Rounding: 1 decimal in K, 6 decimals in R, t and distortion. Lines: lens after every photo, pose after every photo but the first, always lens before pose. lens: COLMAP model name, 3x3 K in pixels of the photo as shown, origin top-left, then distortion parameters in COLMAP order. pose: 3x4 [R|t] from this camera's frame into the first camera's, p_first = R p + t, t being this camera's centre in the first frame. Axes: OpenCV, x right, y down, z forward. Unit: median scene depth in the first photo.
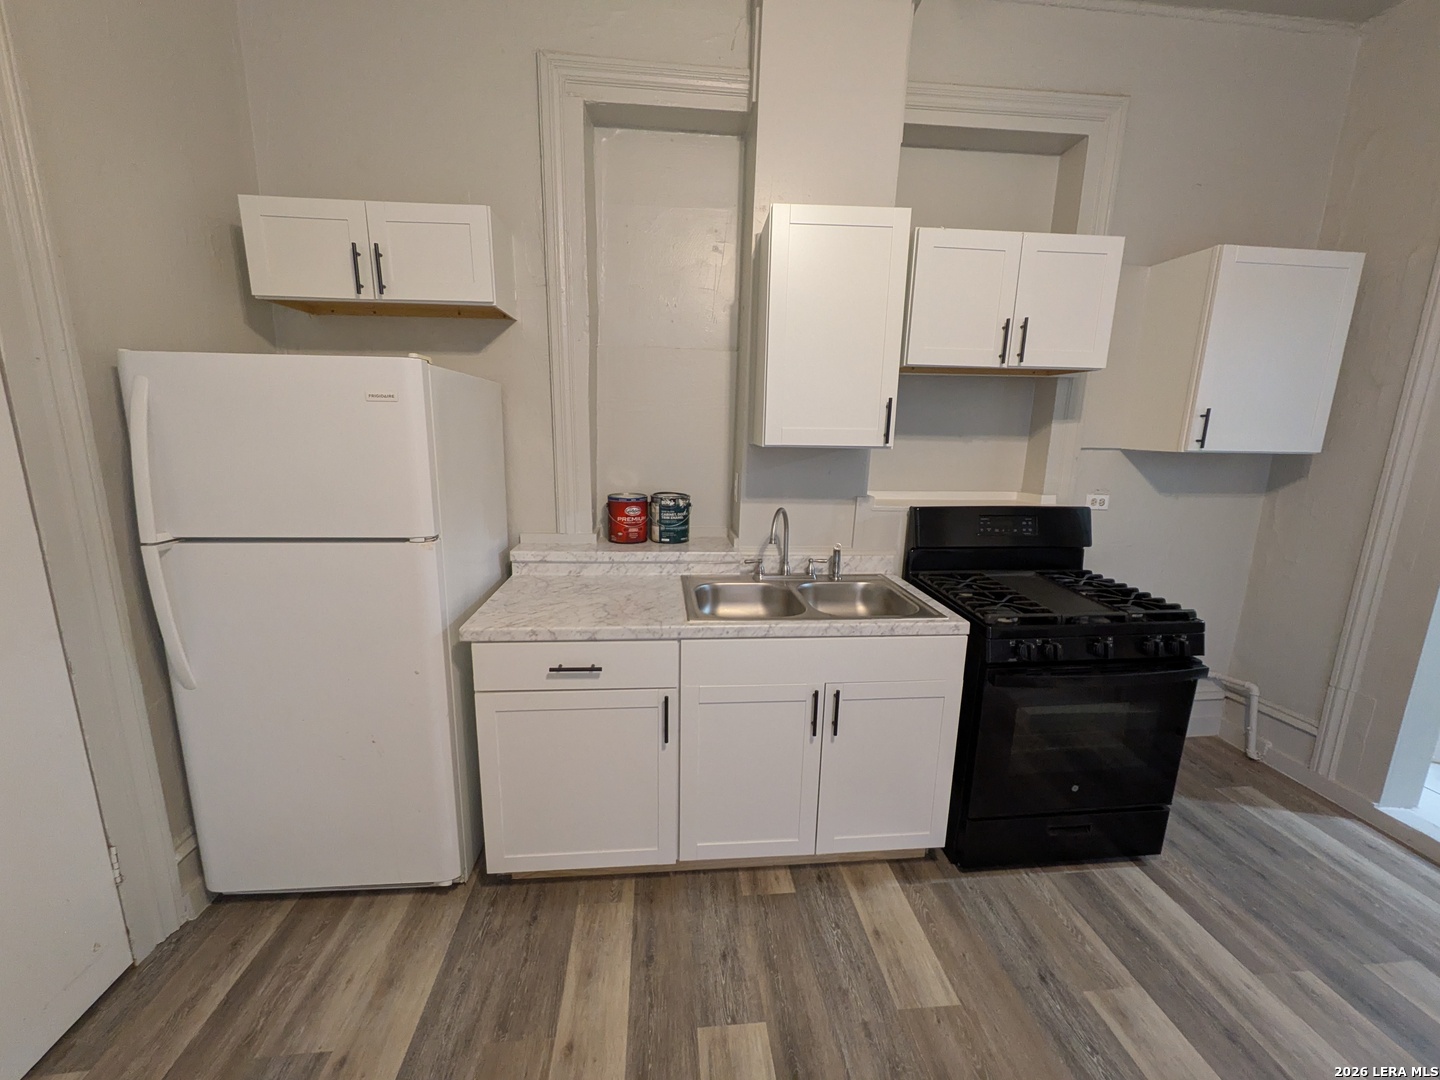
lens RADIAL K [[573.3, 0, 713.7], [0, 573.3, 540.8], [0, 0, 1]] dist [-0.001602, 0.000754]
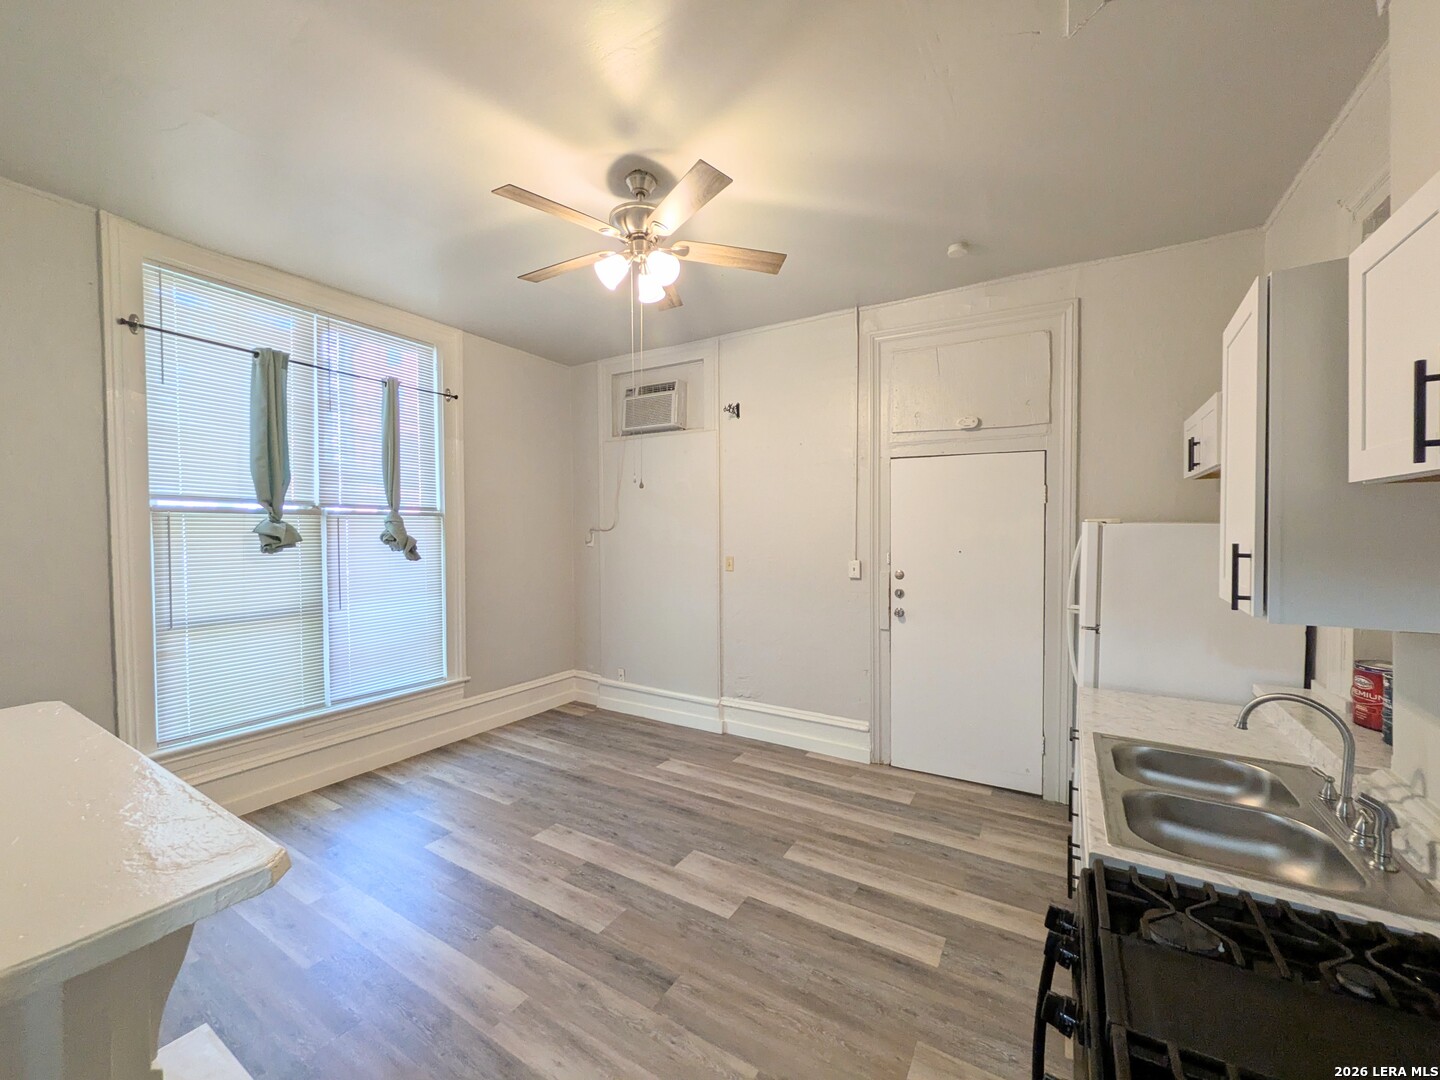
lens RADIAL K [[573.3, 0, 715.5], [0, 573.3, 540.5], [0, 0, 1]] dist [-0.001602, 0.000754]
pose [[-0.600886, 0.001994, -0.799332, 1.205483], [-0.168270, 0.977272, 0.128933, -0.233460], [0.781422, 0.211978, -0.586894, 0.900579]]
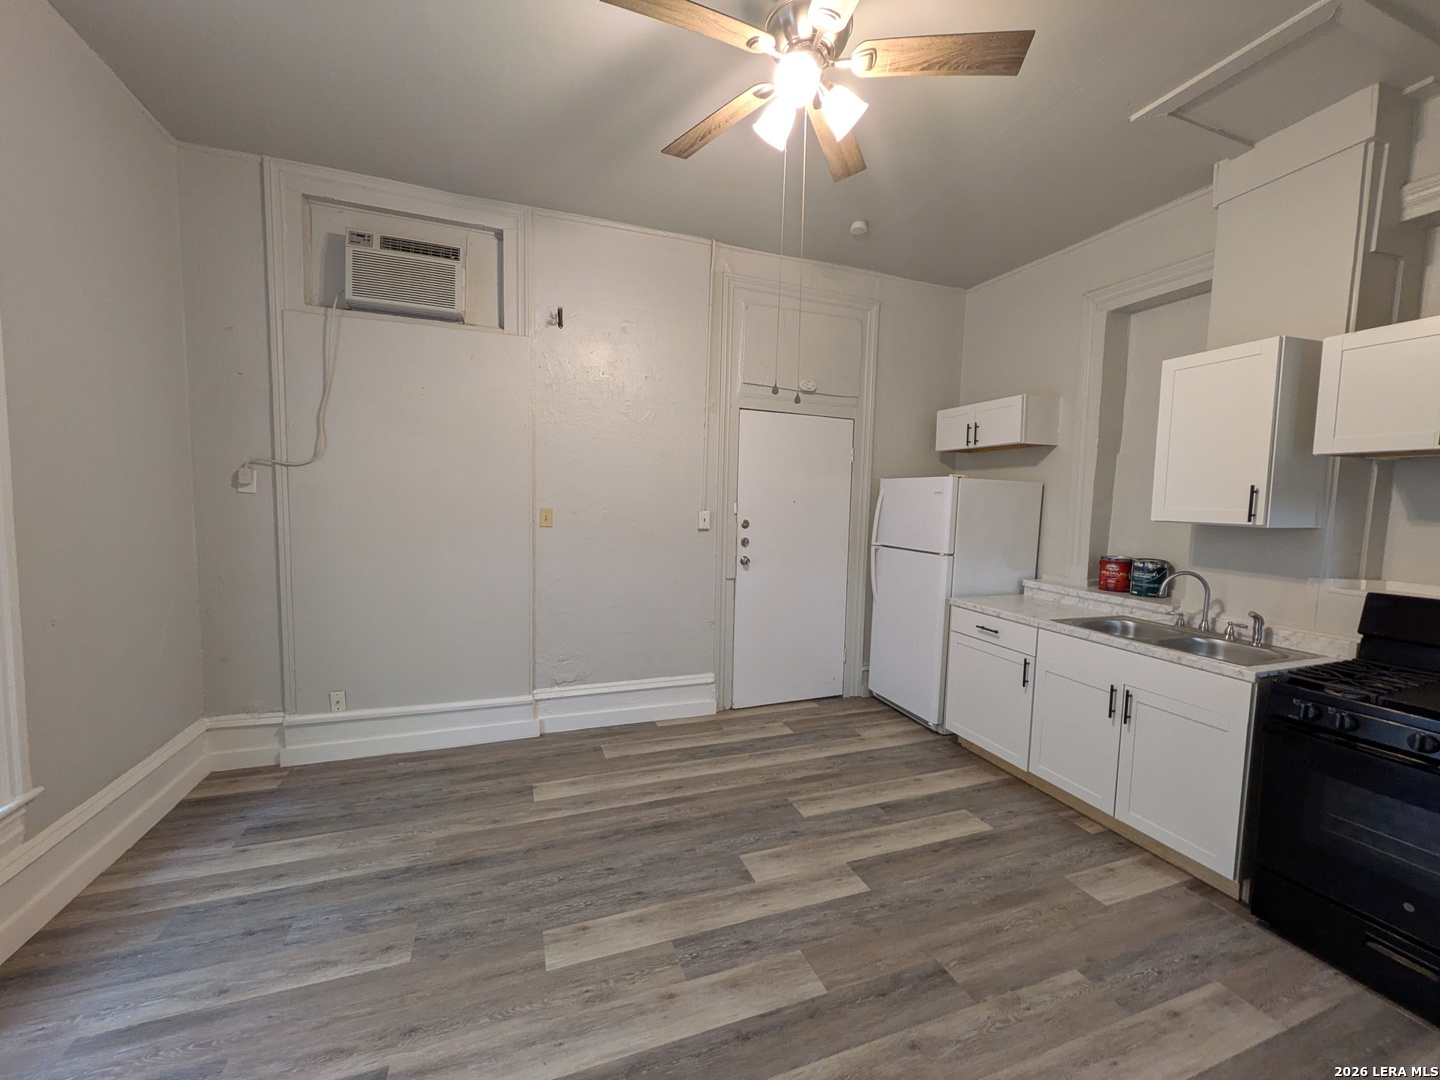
lens RADIAL K [[573.3, 0, 715.6], [0, 573.3, 539.9], [0, 0, 1]] dist [-0.001602, 0.000754]
pose [[0.253216, 0.061103, -0.965478, 1.182645], [-0.212426, 0.977158, 0.006130, 0.097894], [0.943799, 0.203540, 0.260412, -0.363844]]
